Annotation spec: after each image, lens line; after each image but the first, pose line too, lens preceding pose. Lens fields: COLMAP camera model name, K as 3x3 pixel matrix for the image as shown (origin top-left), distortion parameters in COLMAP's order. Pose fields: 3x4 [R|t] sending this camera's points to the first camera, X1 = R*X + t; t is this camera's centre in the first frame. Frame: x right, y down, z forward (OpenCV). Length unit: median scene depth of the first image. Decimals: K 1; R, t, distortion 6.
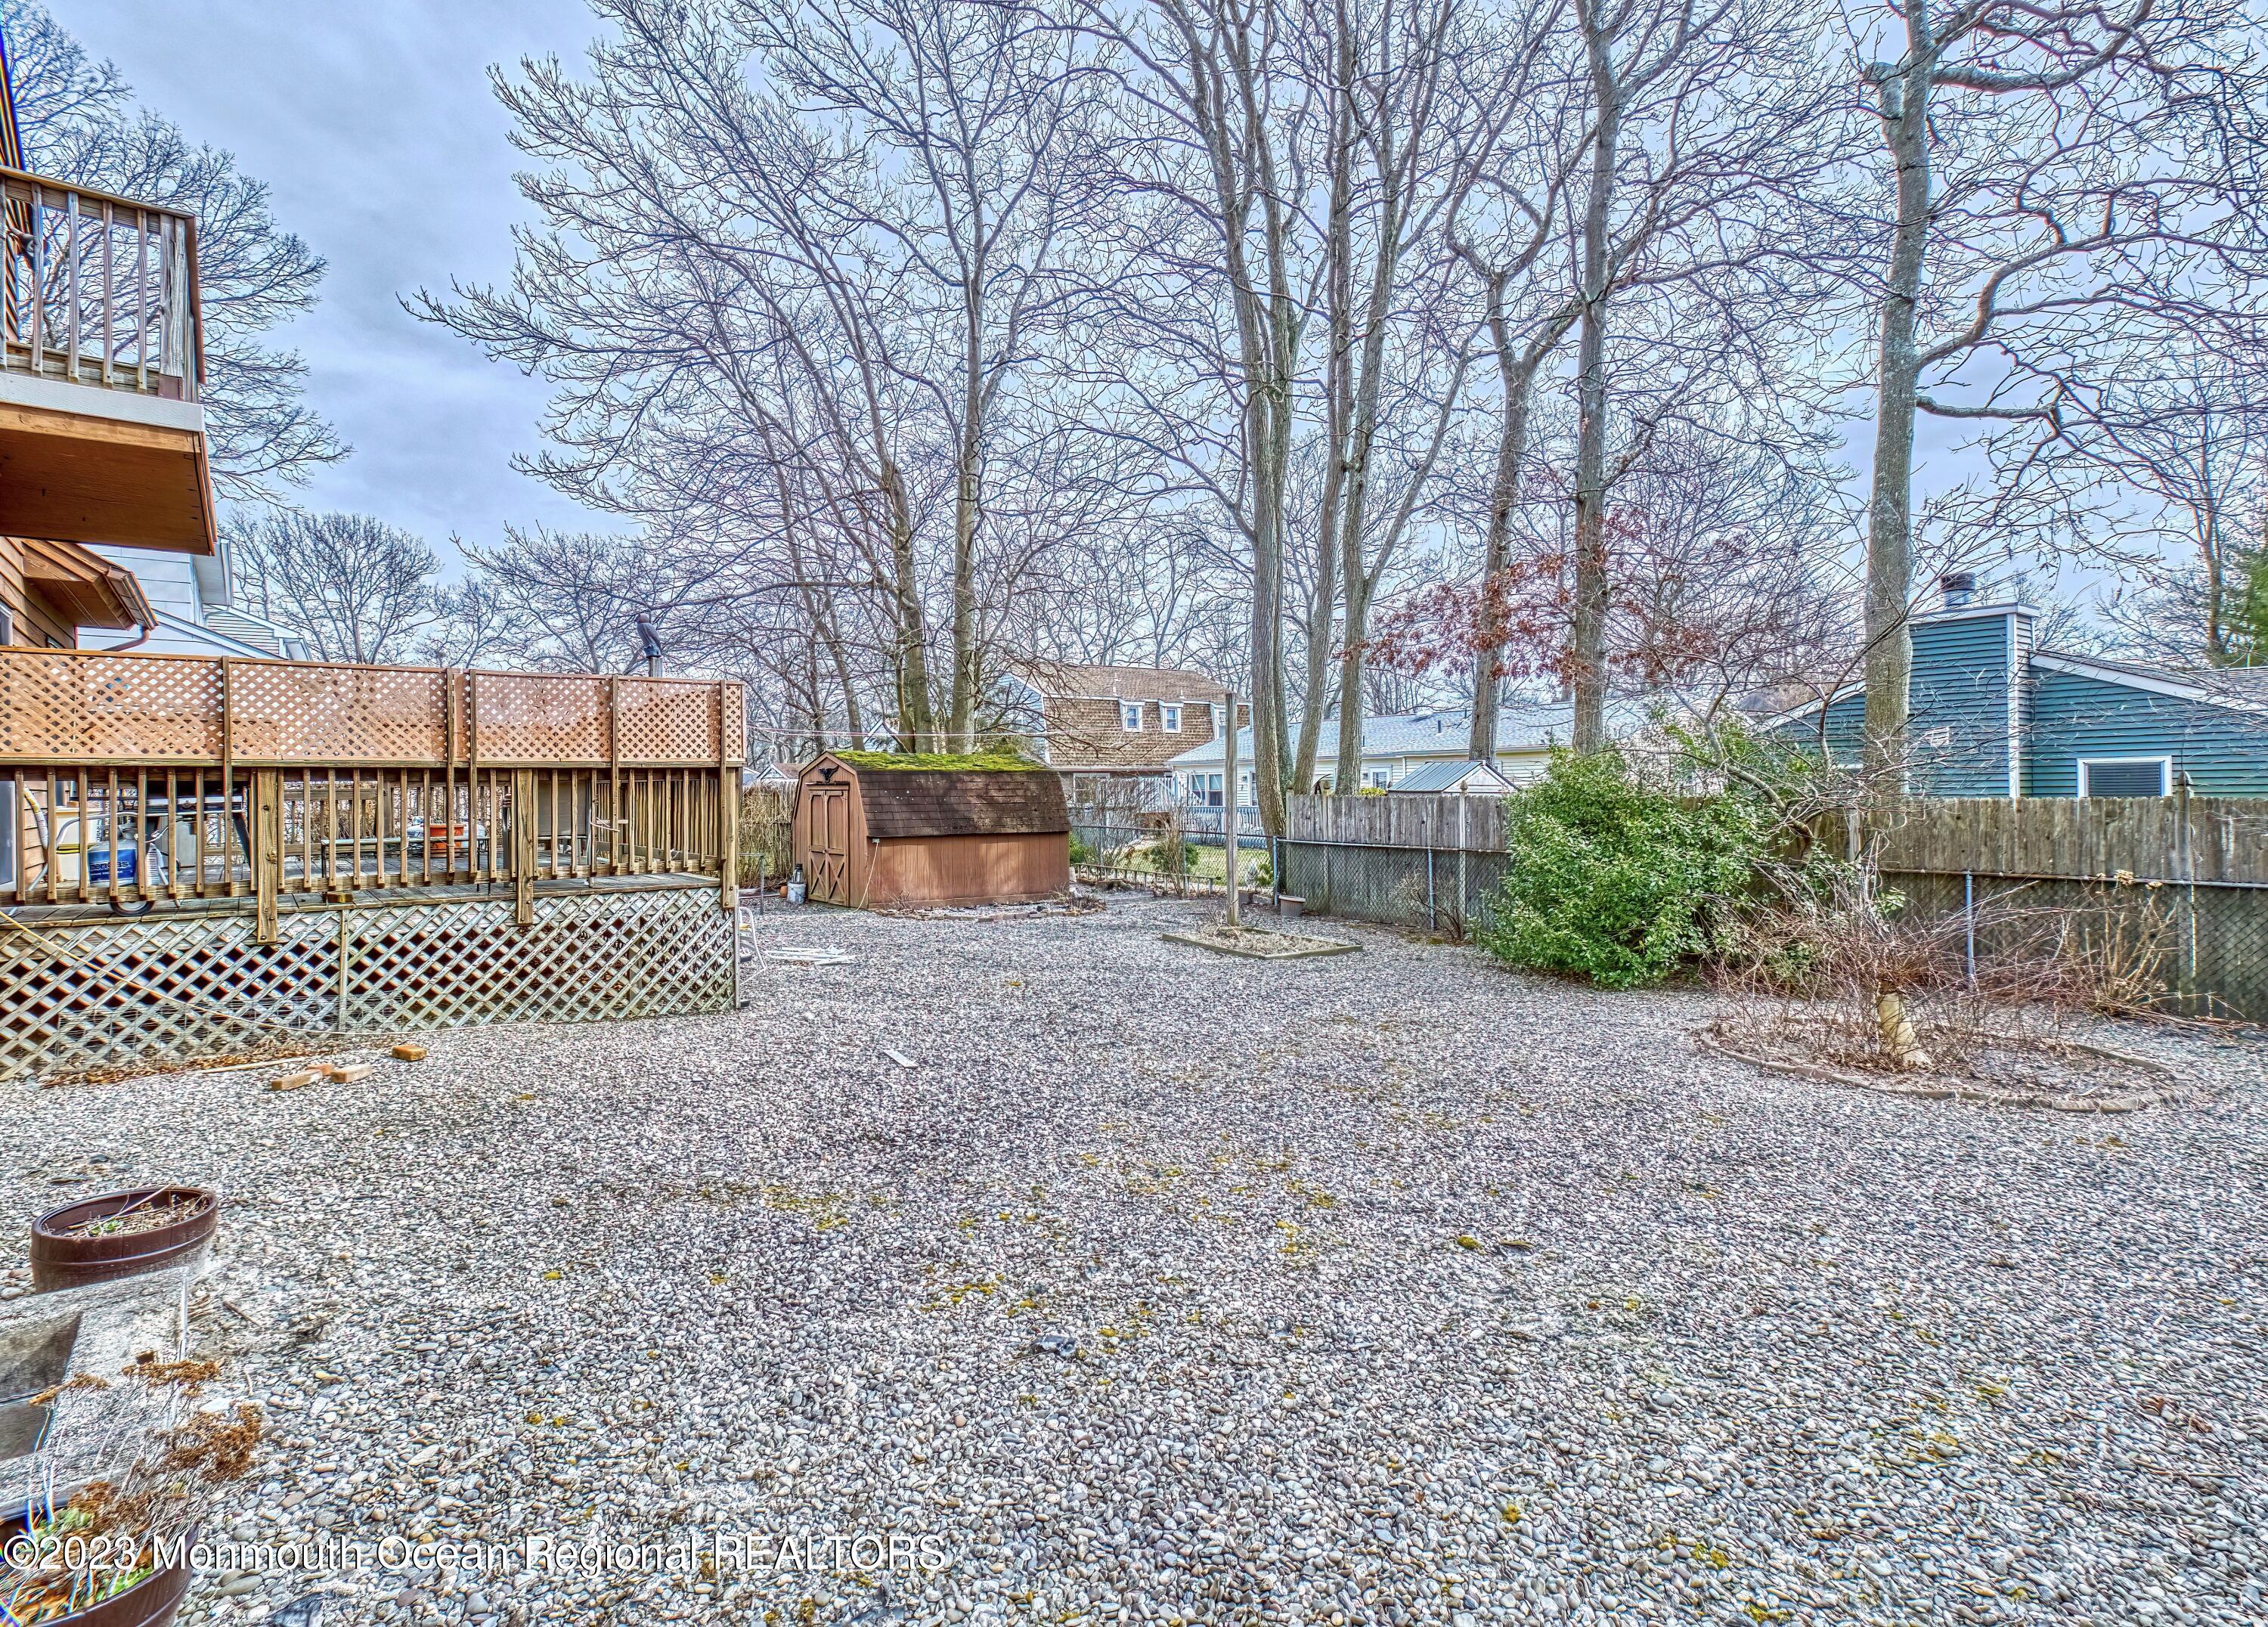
lens RADIAL K [[1021.5, 0, 1207.0], [0, 1021.5, 813.9], [0, 0, 1]] dist [0.025236, 0.000252]
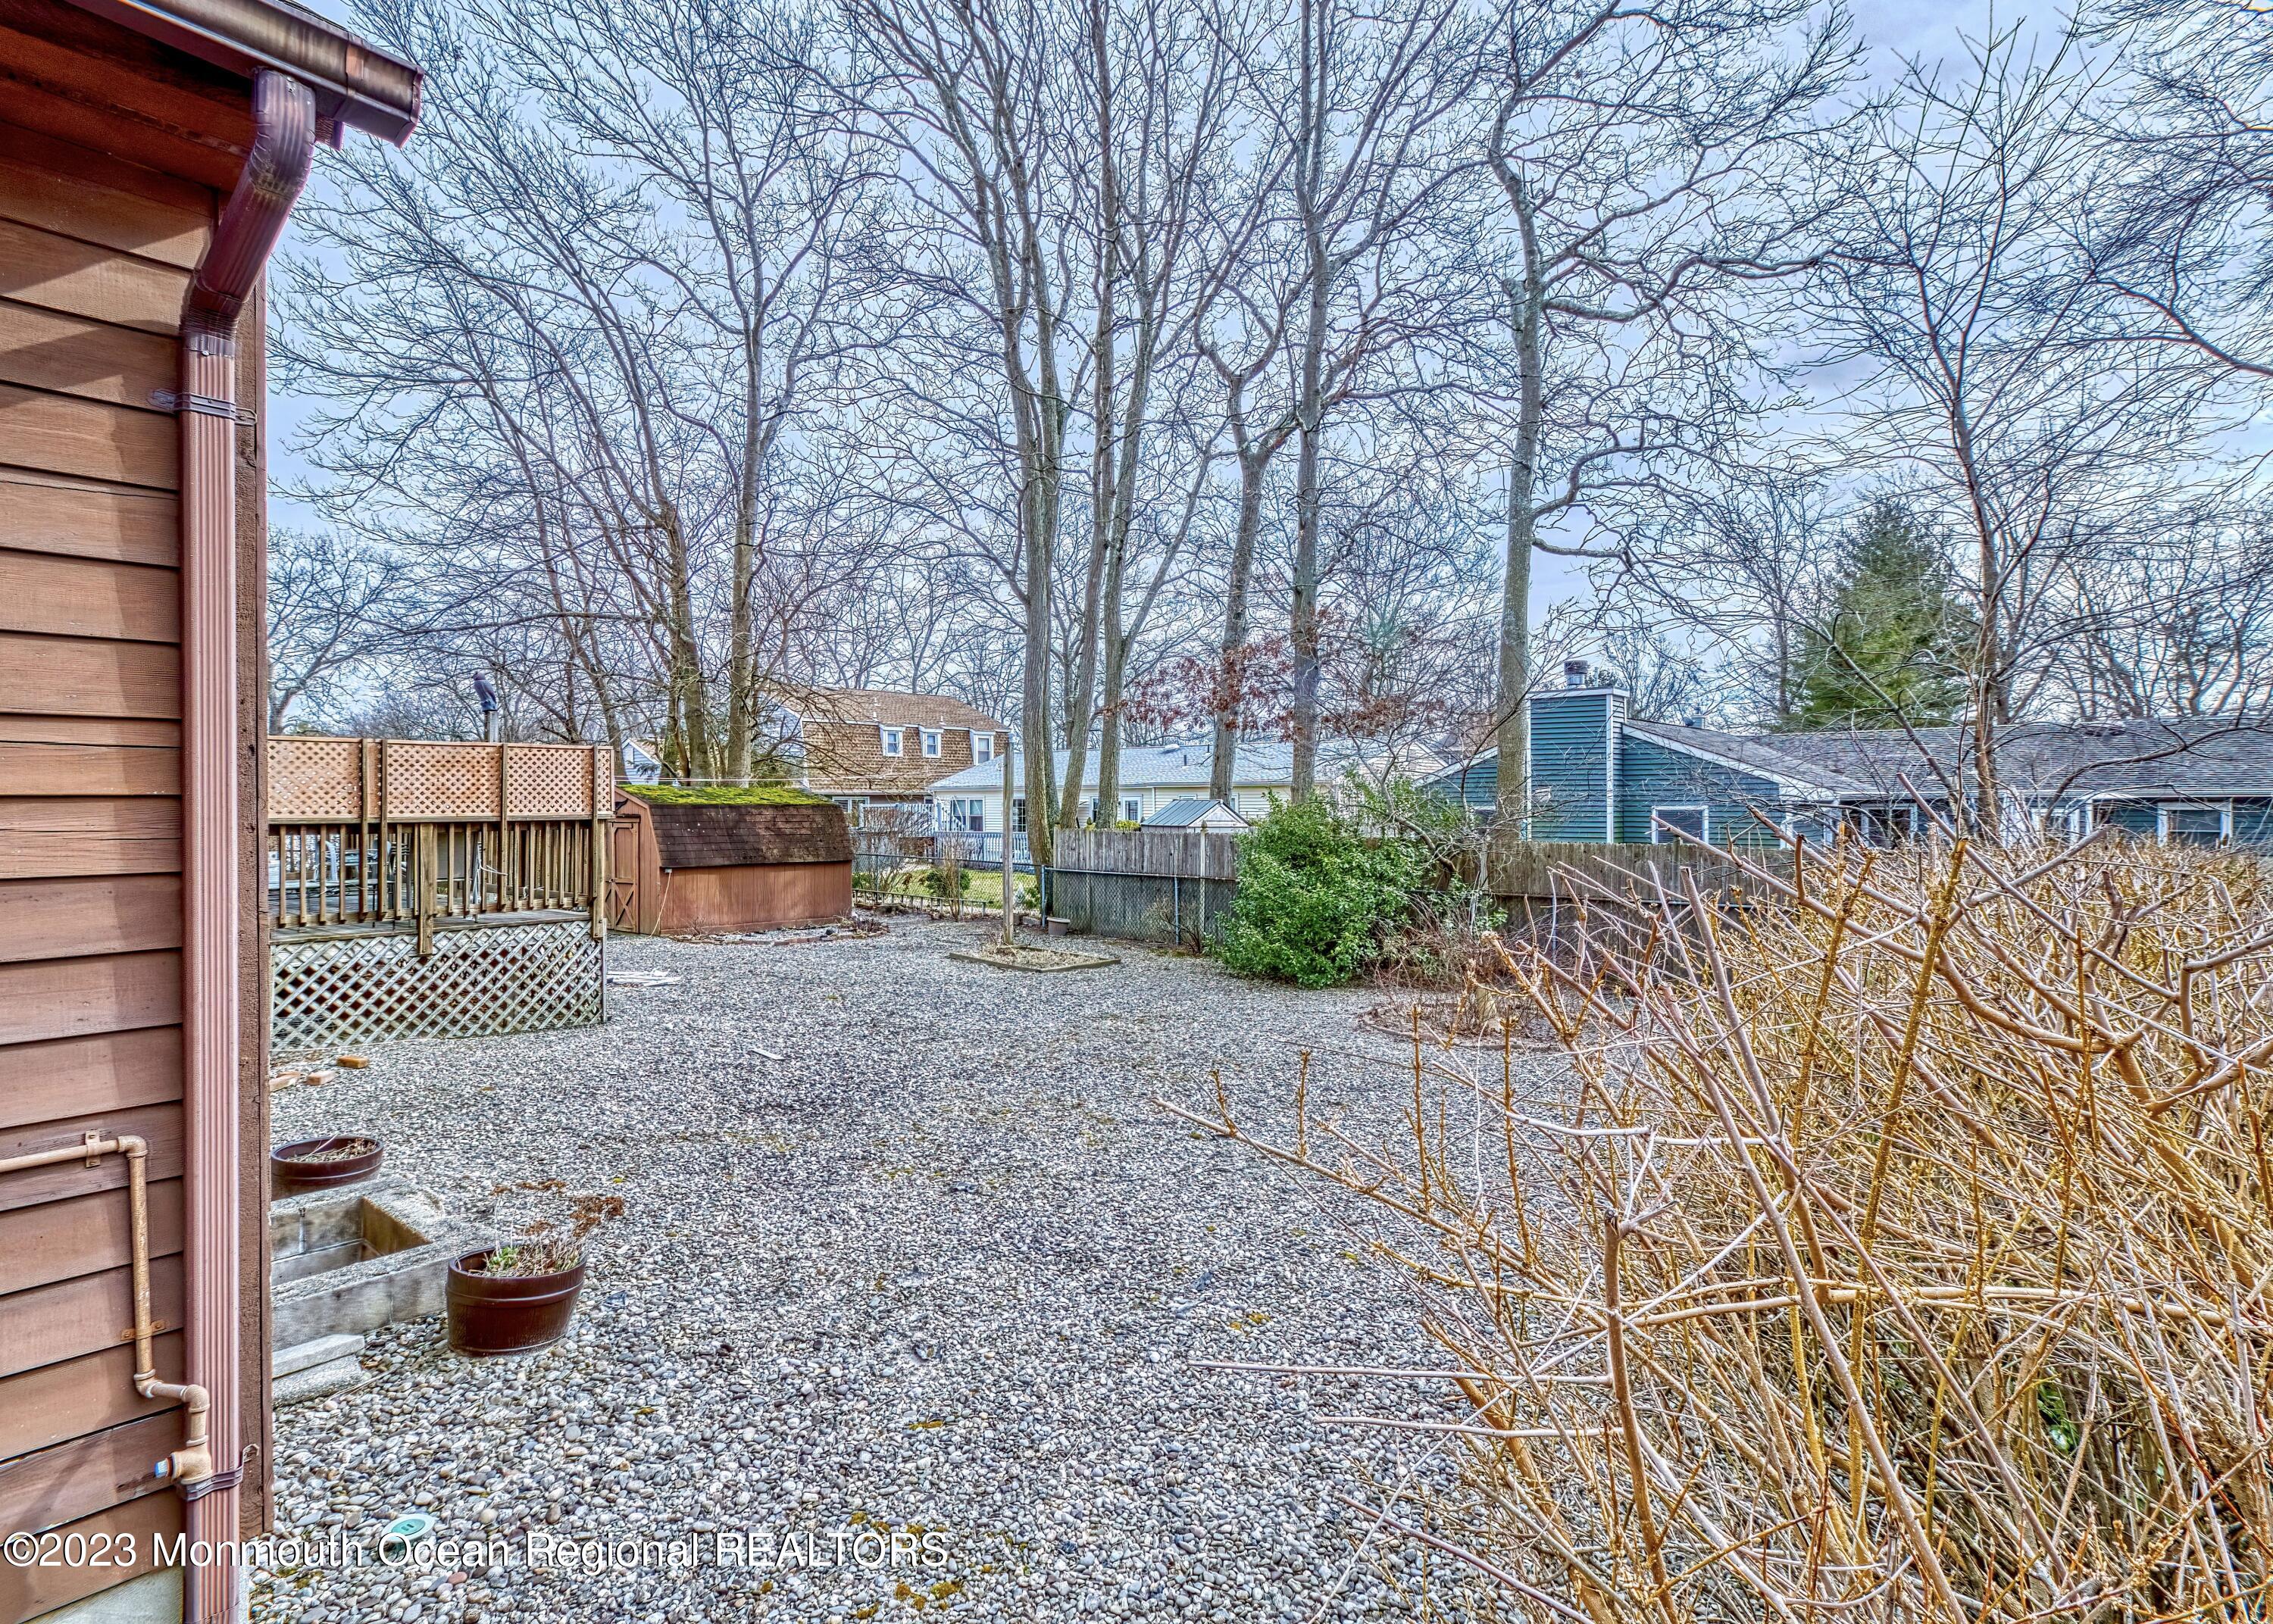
lens RADIAL K [[1023.6, 0, 1209.6], [0, 1023.6, 812.4], [0, 0, 1]] dist [0.025236, 0.000252]
pose [[0.969407, 0.014380, 0.245036, -0.041178], [-0.010217, 0.999781, -0.018249, -0.021451], [-0.245245, 0.015187, 0.969342, -0.184312]]
